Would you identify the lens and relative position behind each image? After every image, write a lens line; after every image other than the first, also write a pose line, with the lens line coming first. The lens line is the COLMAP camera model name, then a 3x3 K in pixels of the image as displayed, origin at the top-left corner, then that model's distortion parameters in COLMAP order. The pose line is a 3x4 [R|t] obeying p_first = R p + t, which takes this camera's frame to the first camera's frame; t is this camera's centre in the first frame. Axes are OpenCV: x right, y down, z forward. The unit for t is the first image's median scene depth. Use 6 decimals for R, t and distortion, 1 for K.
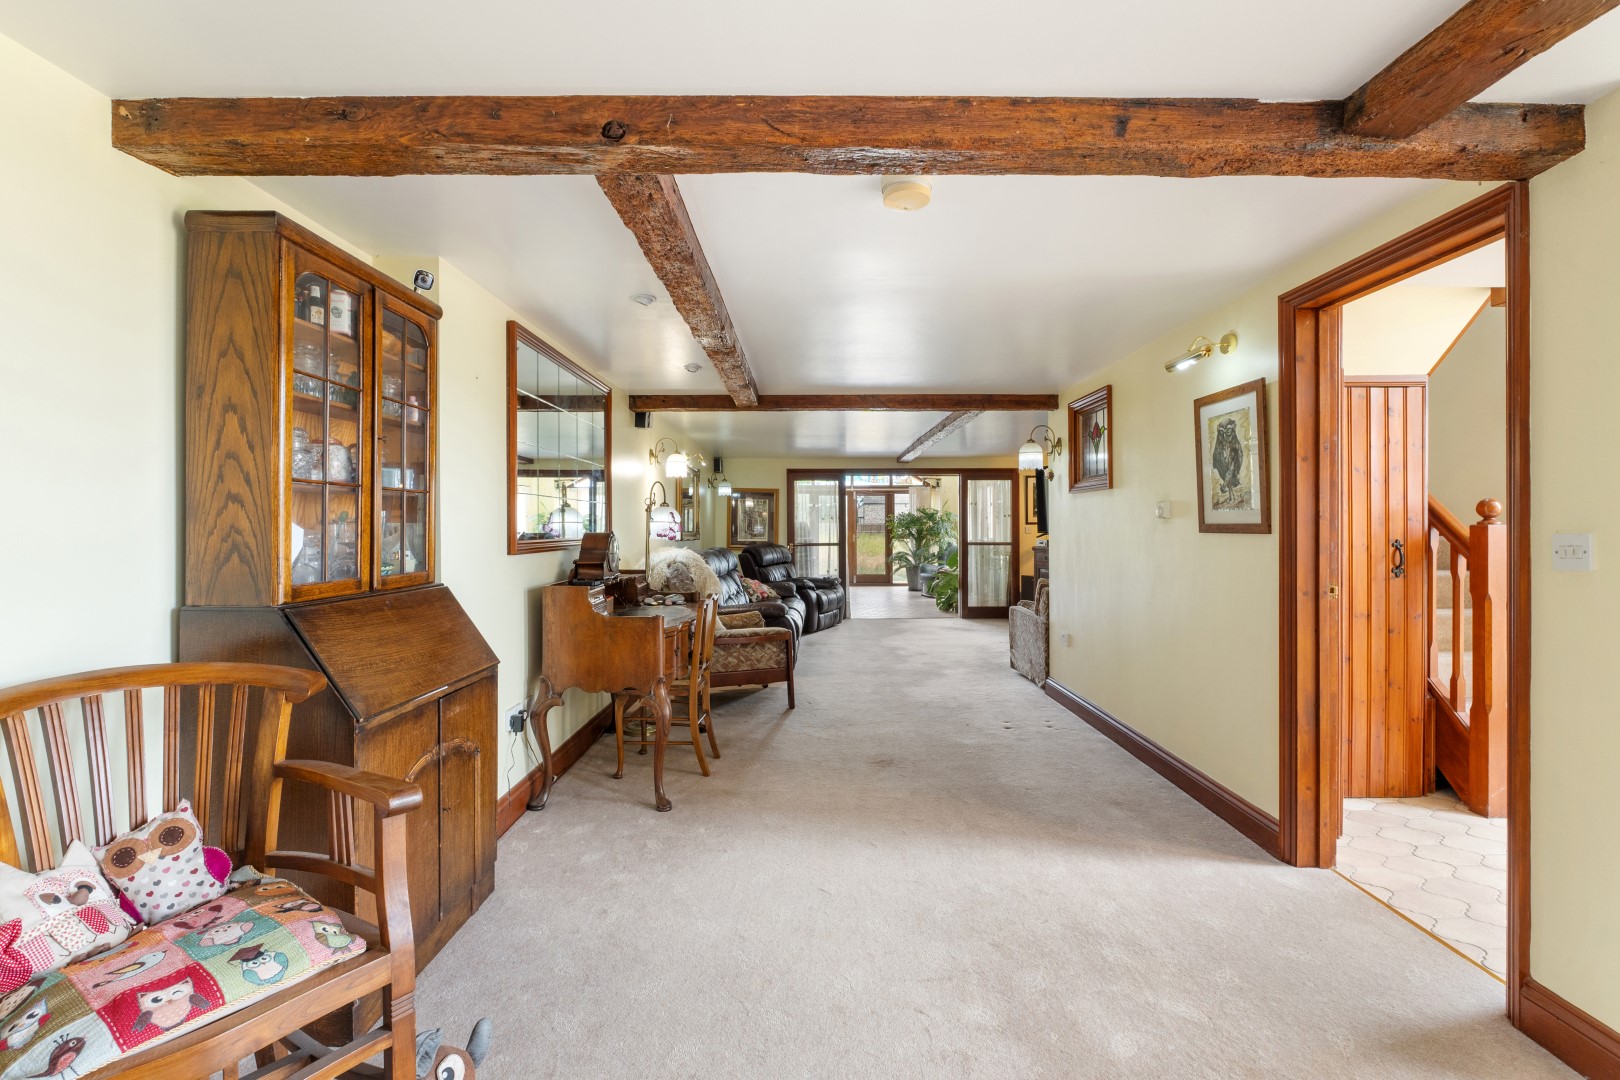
lens RADIAL K [[703.9, 0, 800.6], [0, 703.9, 534.4], [0, 0, 1]] dist [-0.004954, -0.000826]
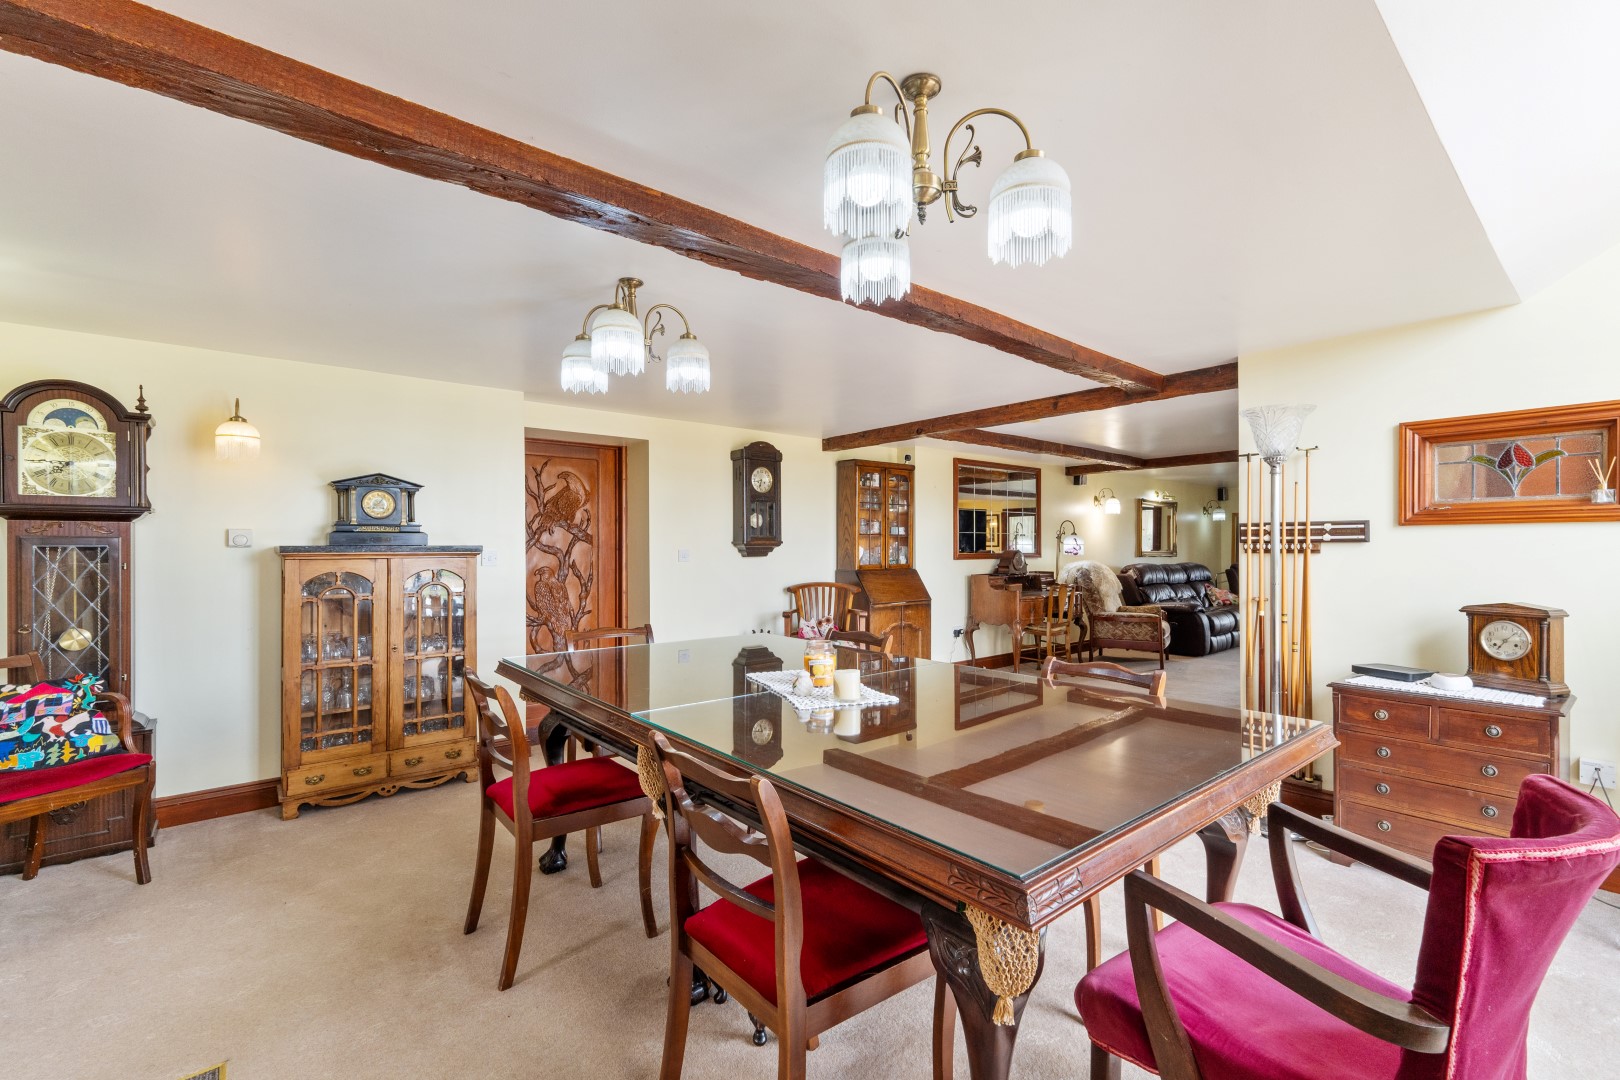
lens RADIAL K [[703.9, 0, 817.9], [0, 703.9, 547.9], [0, 0, 1]] dist [-0.004954, -0.000826]
pose [[0.644480, -0.002245, -0.764618, 1.601716], [-0.005037, 0.999962, -0.007182, 0.014572], [0.764604, 0.008480, 0.644444, -1.242133]]
